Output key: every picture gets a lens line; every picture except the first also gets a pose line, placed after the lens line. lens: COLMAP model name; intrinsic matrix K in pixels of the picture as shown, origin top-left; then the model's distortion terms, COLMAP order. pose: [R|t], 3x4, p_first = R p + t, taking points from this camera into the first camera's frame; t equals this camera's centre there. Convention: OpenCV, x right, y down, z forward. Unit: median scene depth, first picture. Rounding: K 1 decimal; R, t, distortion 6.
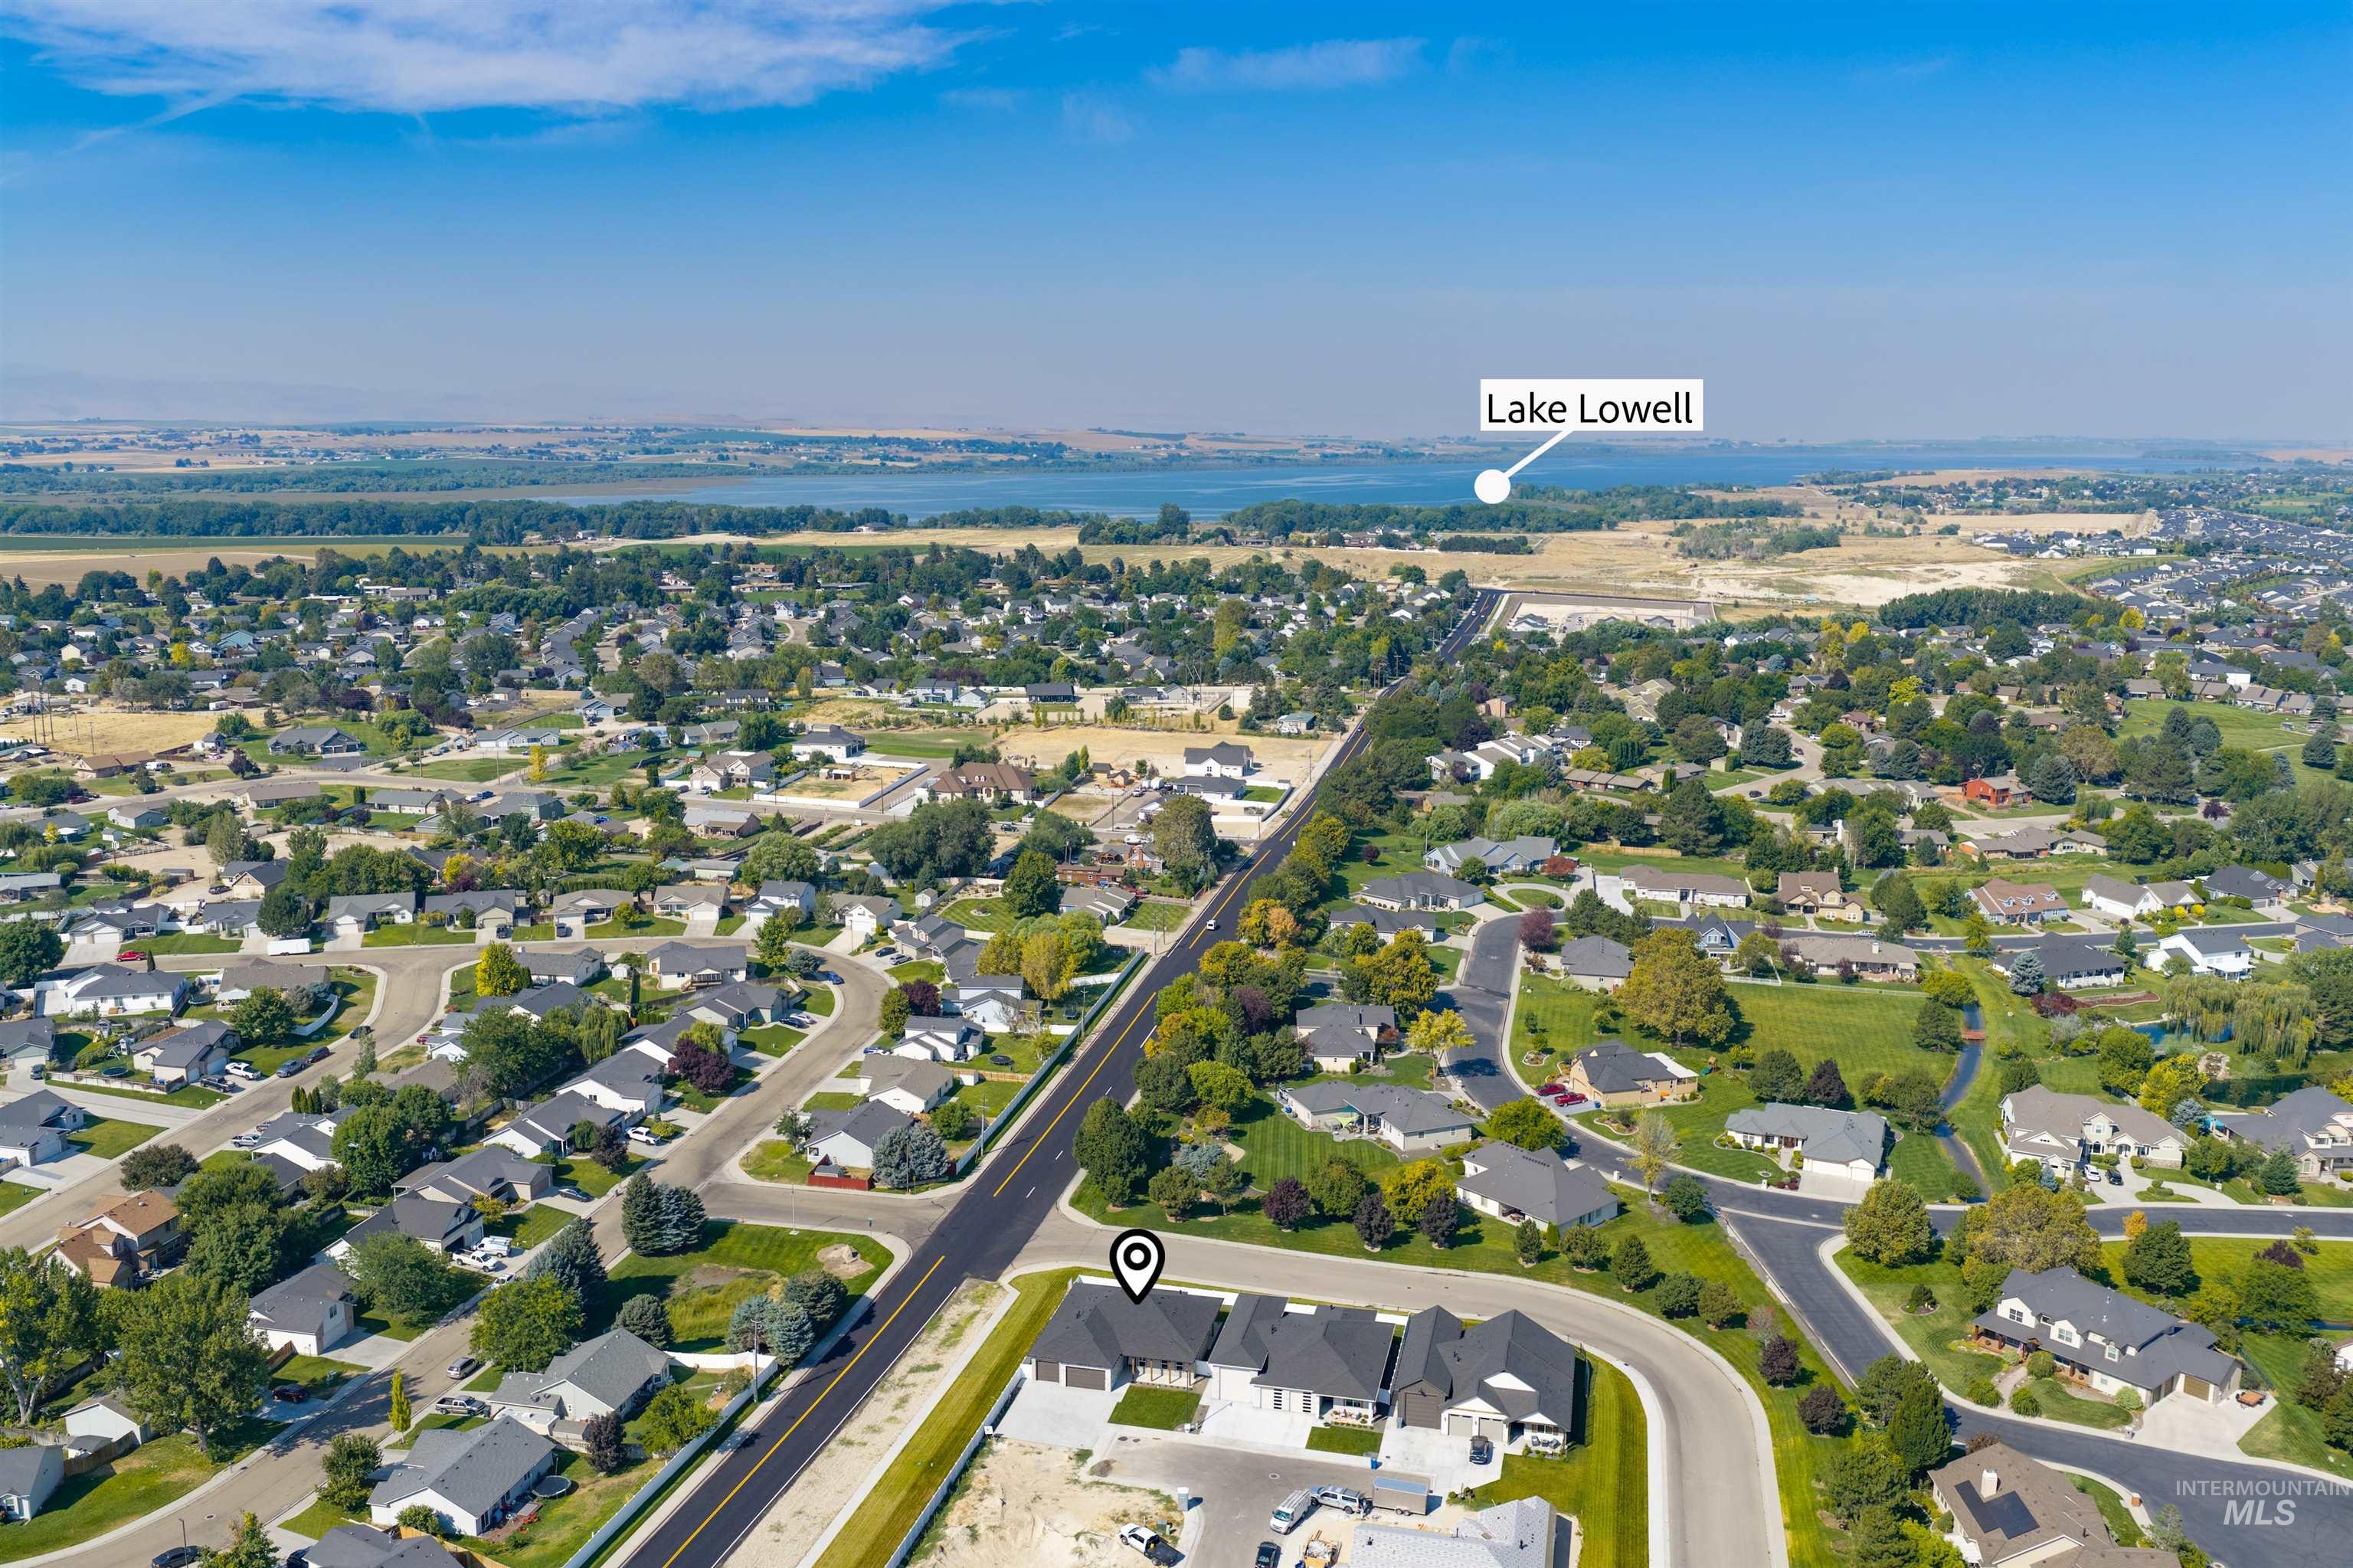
lens RADIAL K [[1943.1, 0, 1176.5], [0, 1943.1, 784.0], [0, 0, 1]] dist [0.006470, 0.000153]
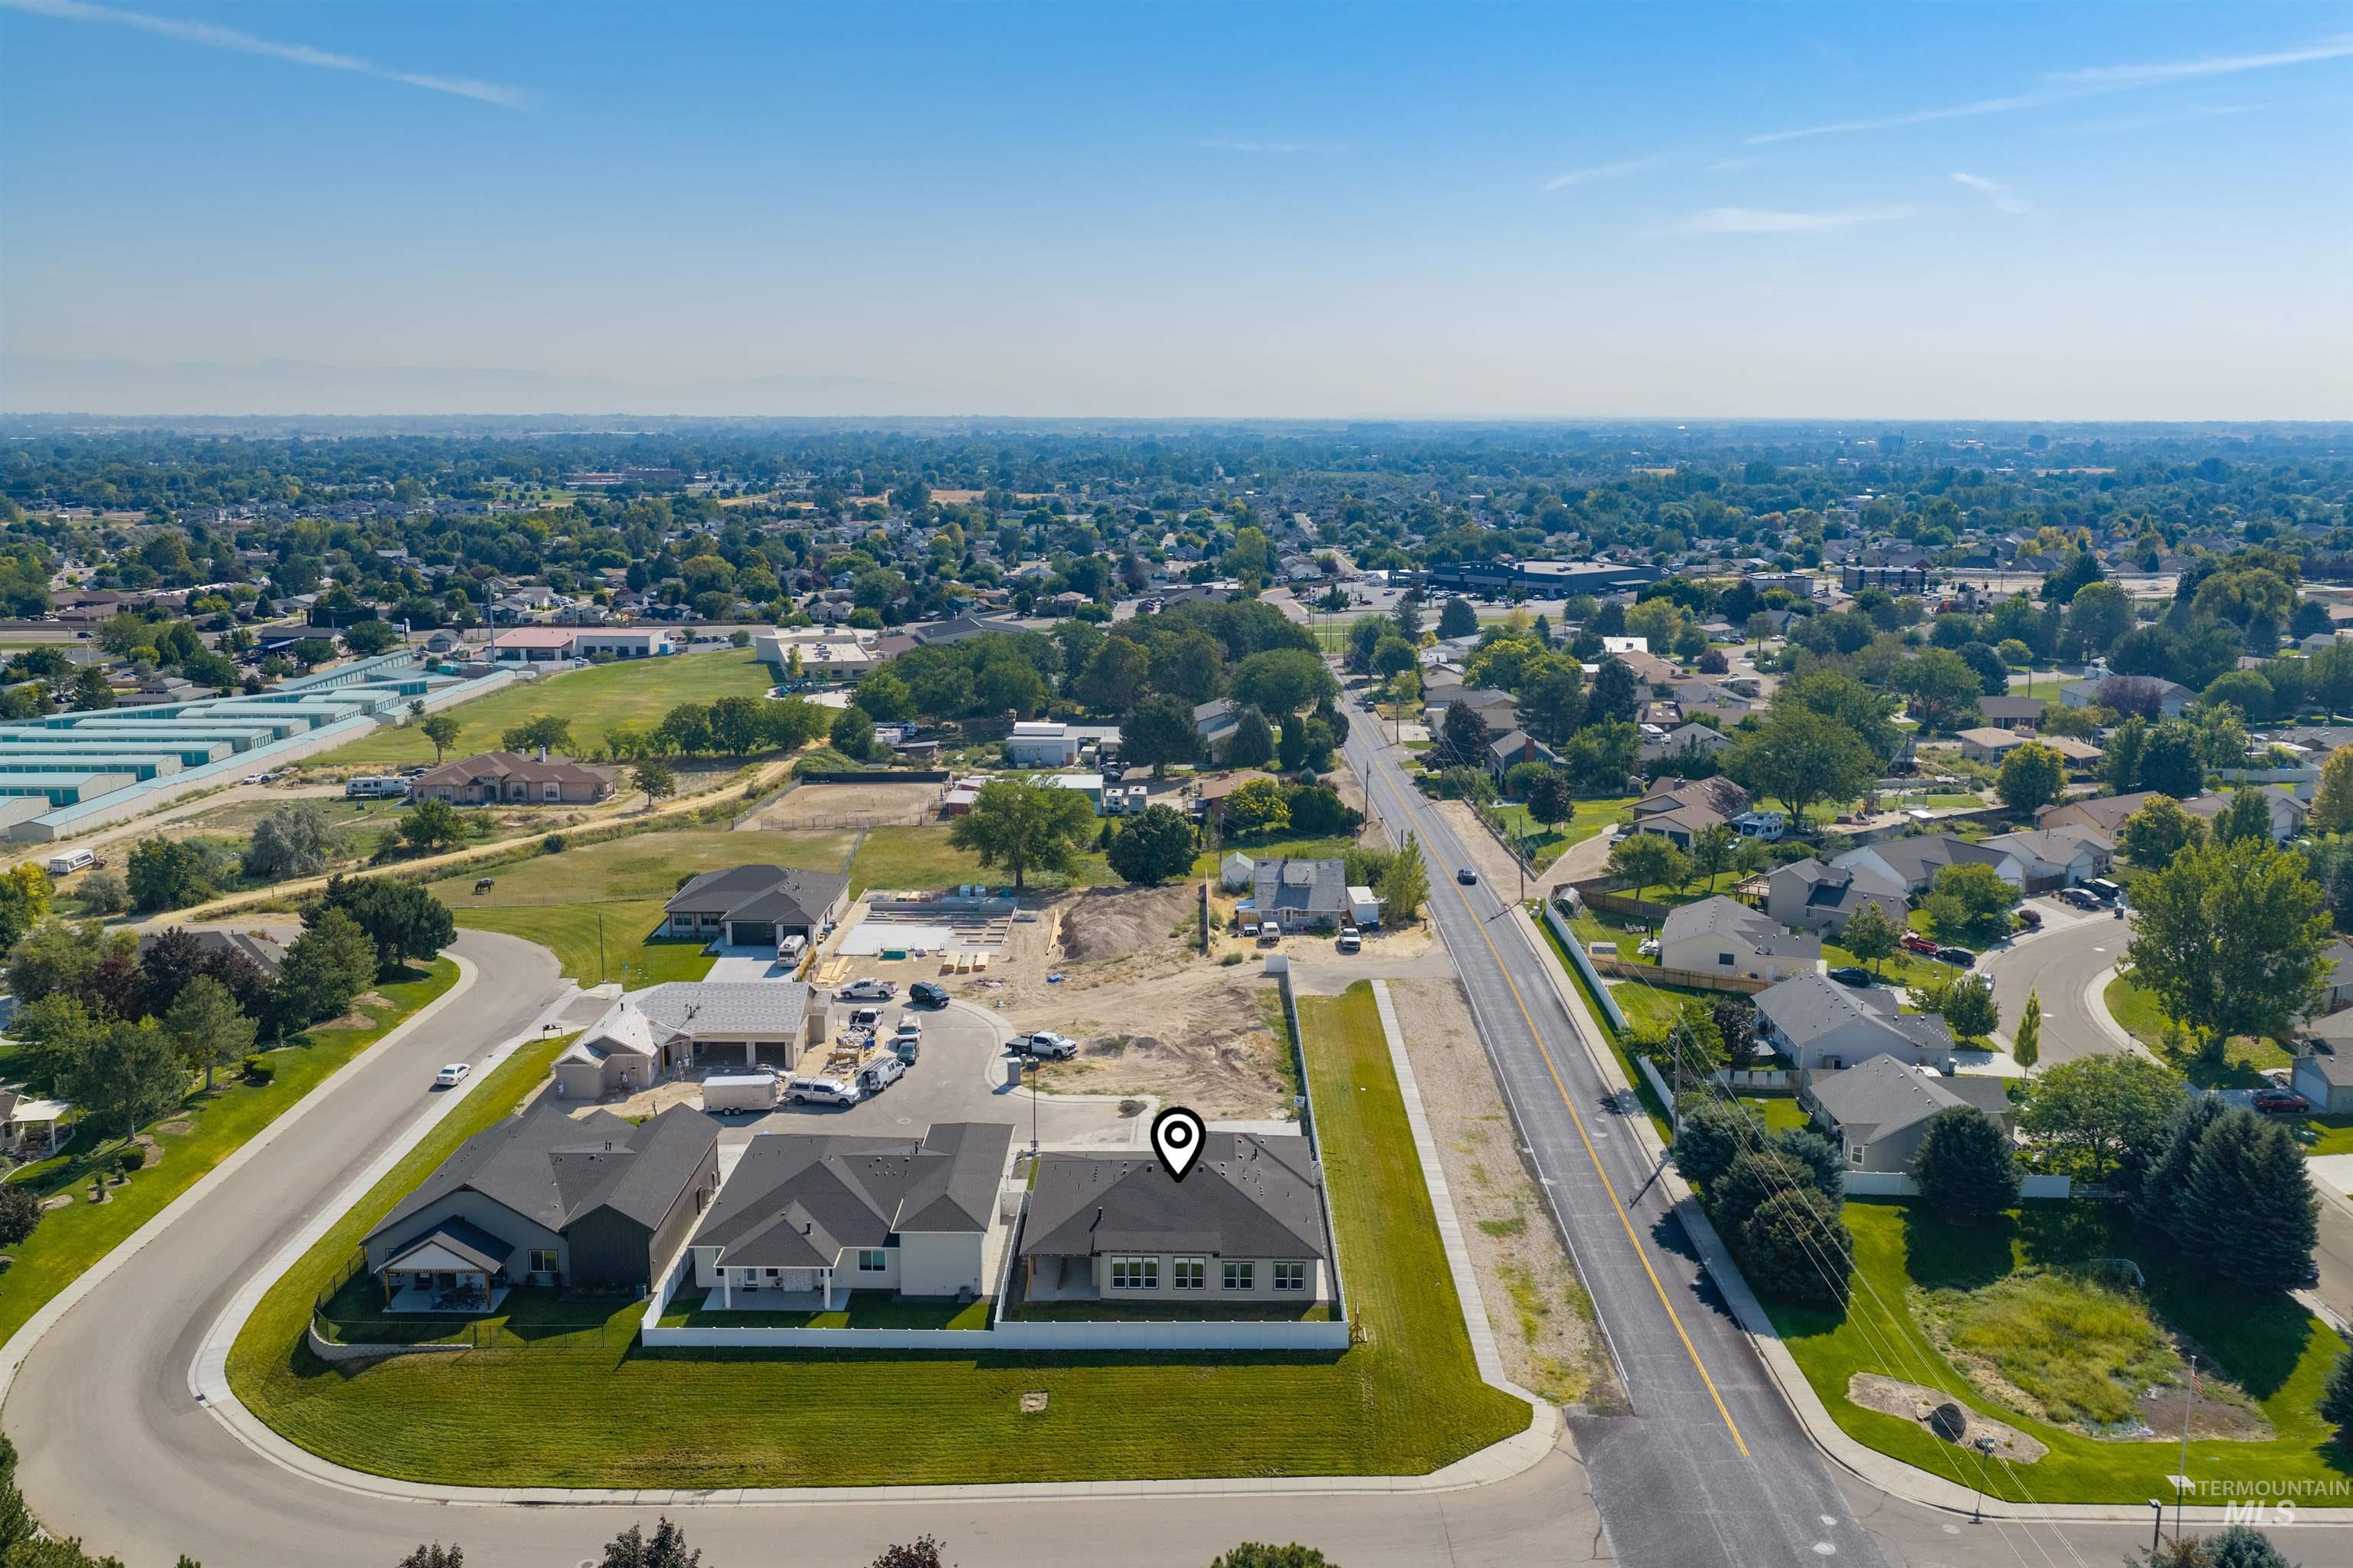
lens RADIAL K [[1943.1, 0, 1176.5], [0, 1943.1, 784.0], [0, 0, 1]] dist [0.006470, 0.000153]
pose [[-0.977298, 0.031159, -0.209564, 0.087337], [-0.047170, 0.932301, 0.358594, -0.034997], [0.206551, 0.360338, -0.909666, 1.432525]]
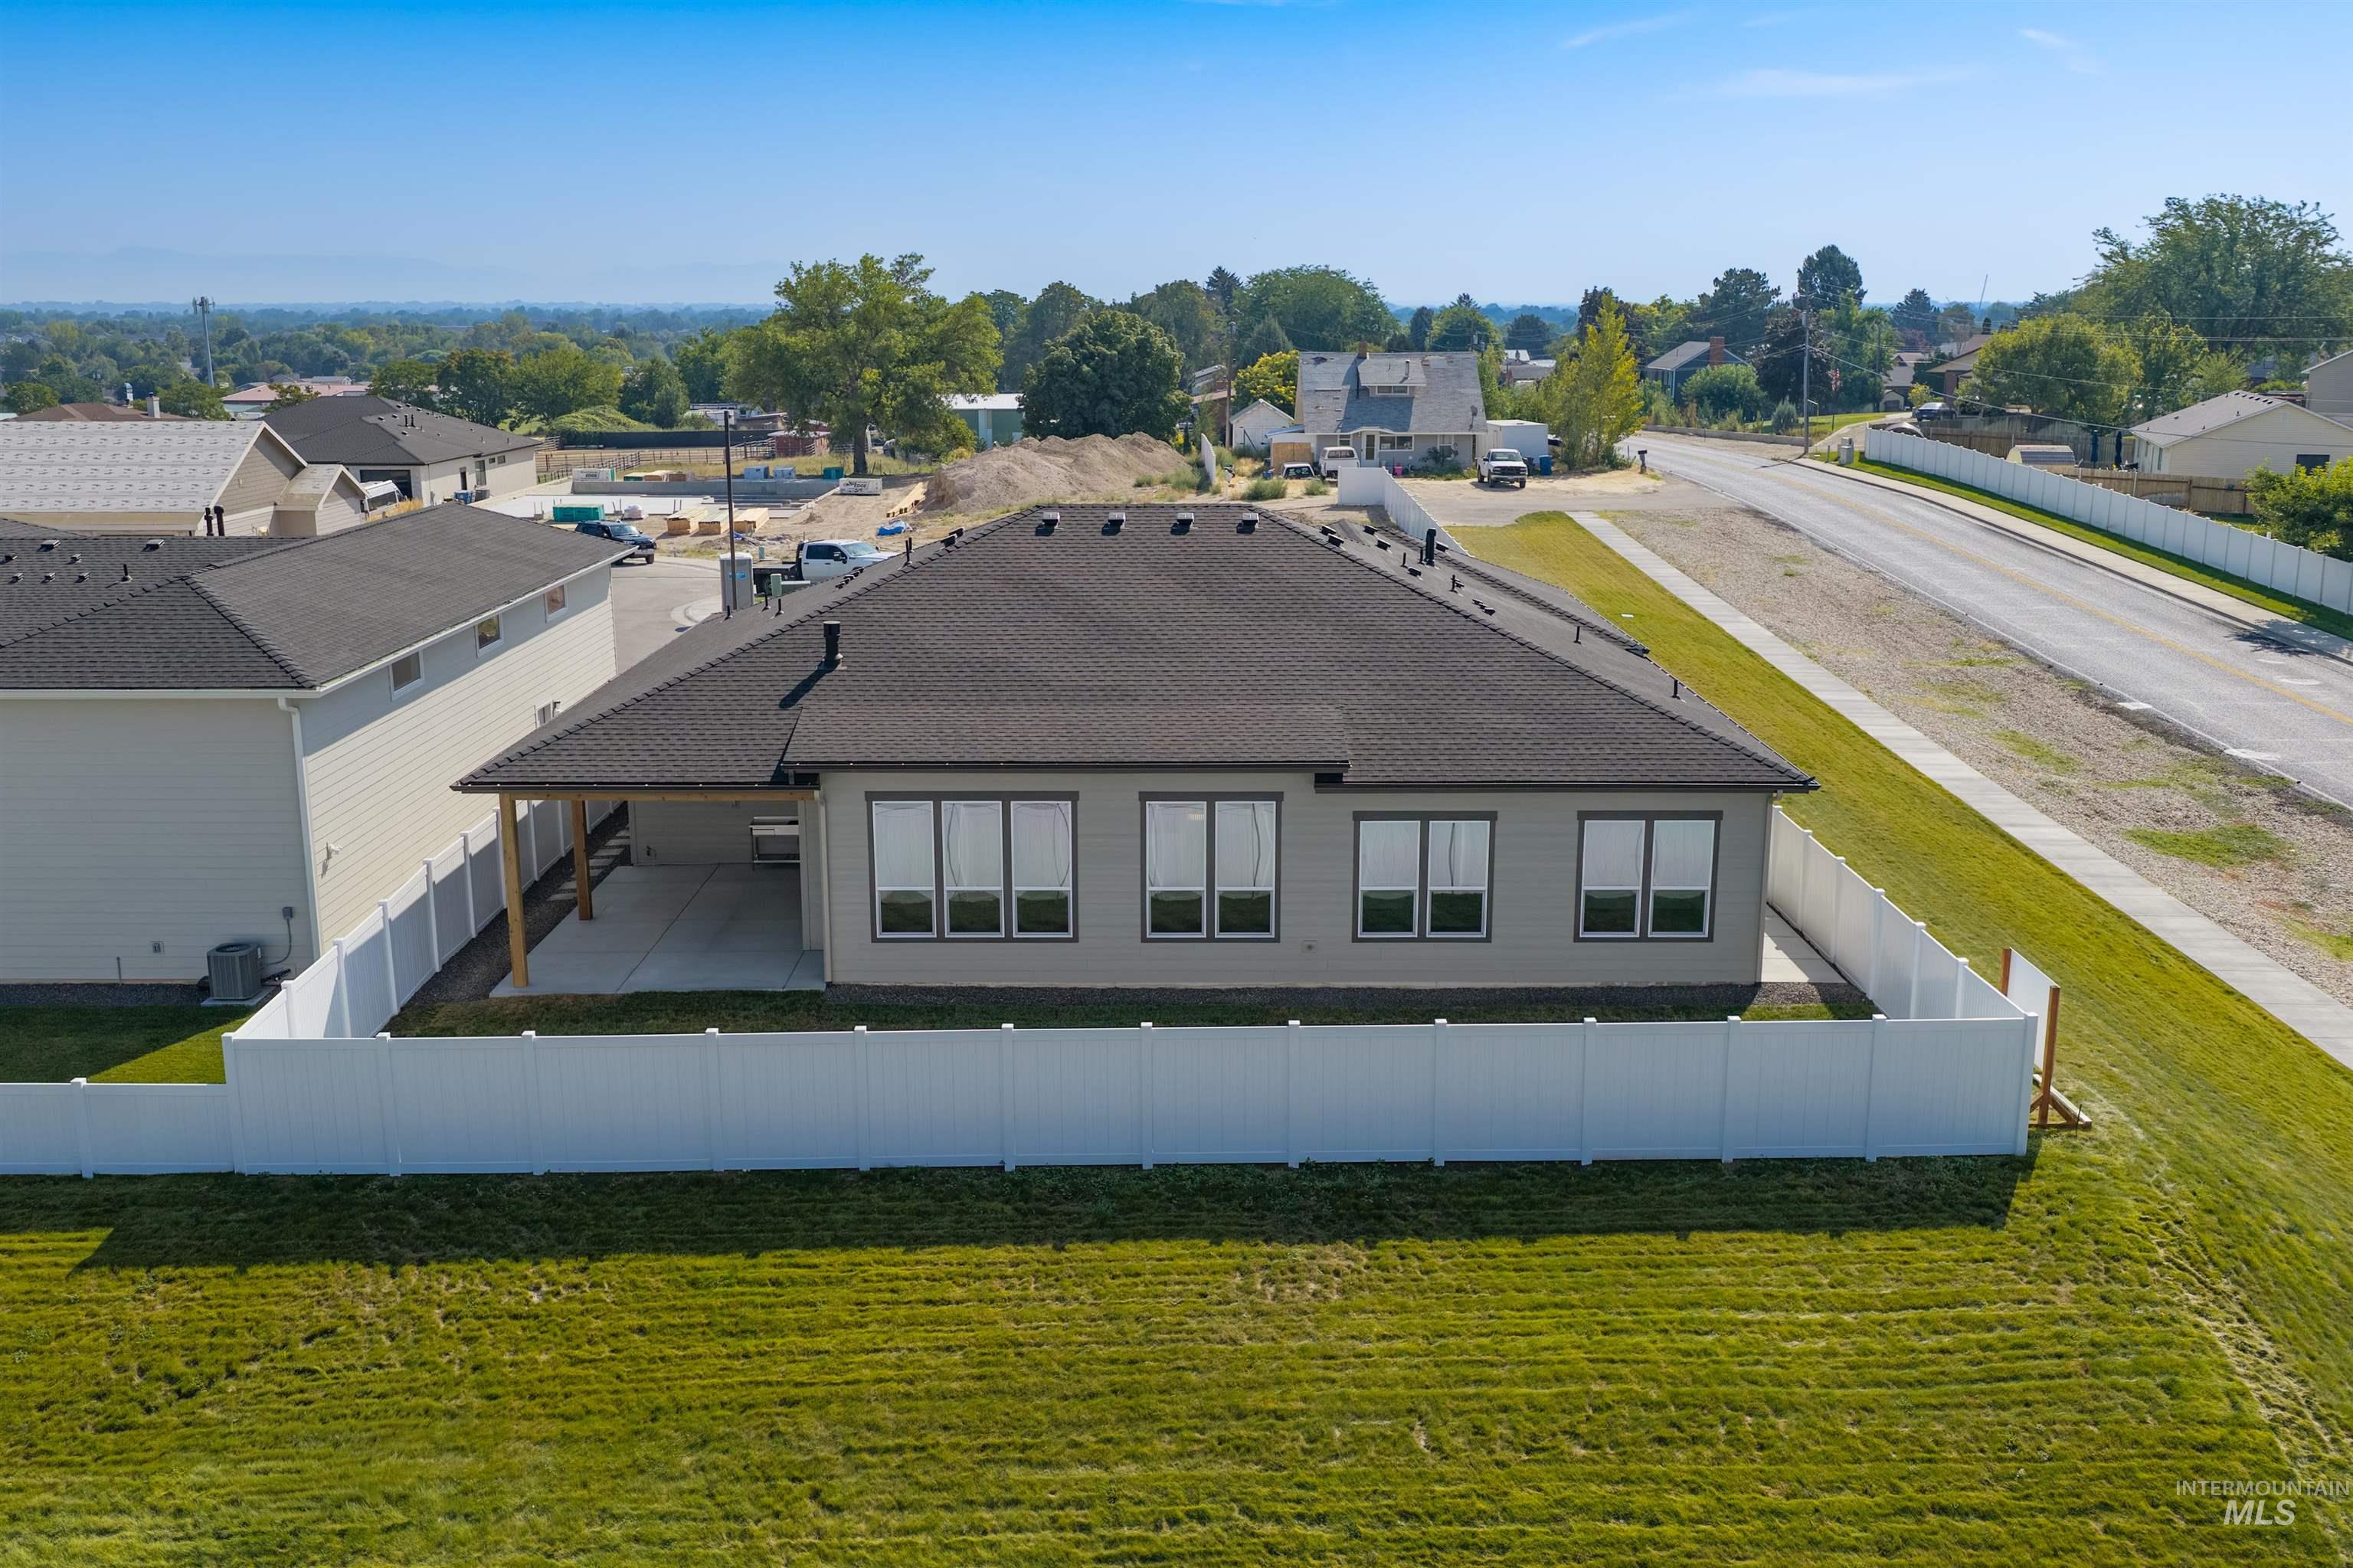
lens RADIAL K [[1943.1, 0, 1176.5], [0, 1943.1, 784.0], [0, 0, 1]] dist [0.006470, 0.000153]
pose [[-0.973968, 0.036469, -0.223734, 0.008060], [-0.046091, 0.934499, 0.352969, 0.225149], [0.221951, 0.354093, -0.908491, 1.115104]]
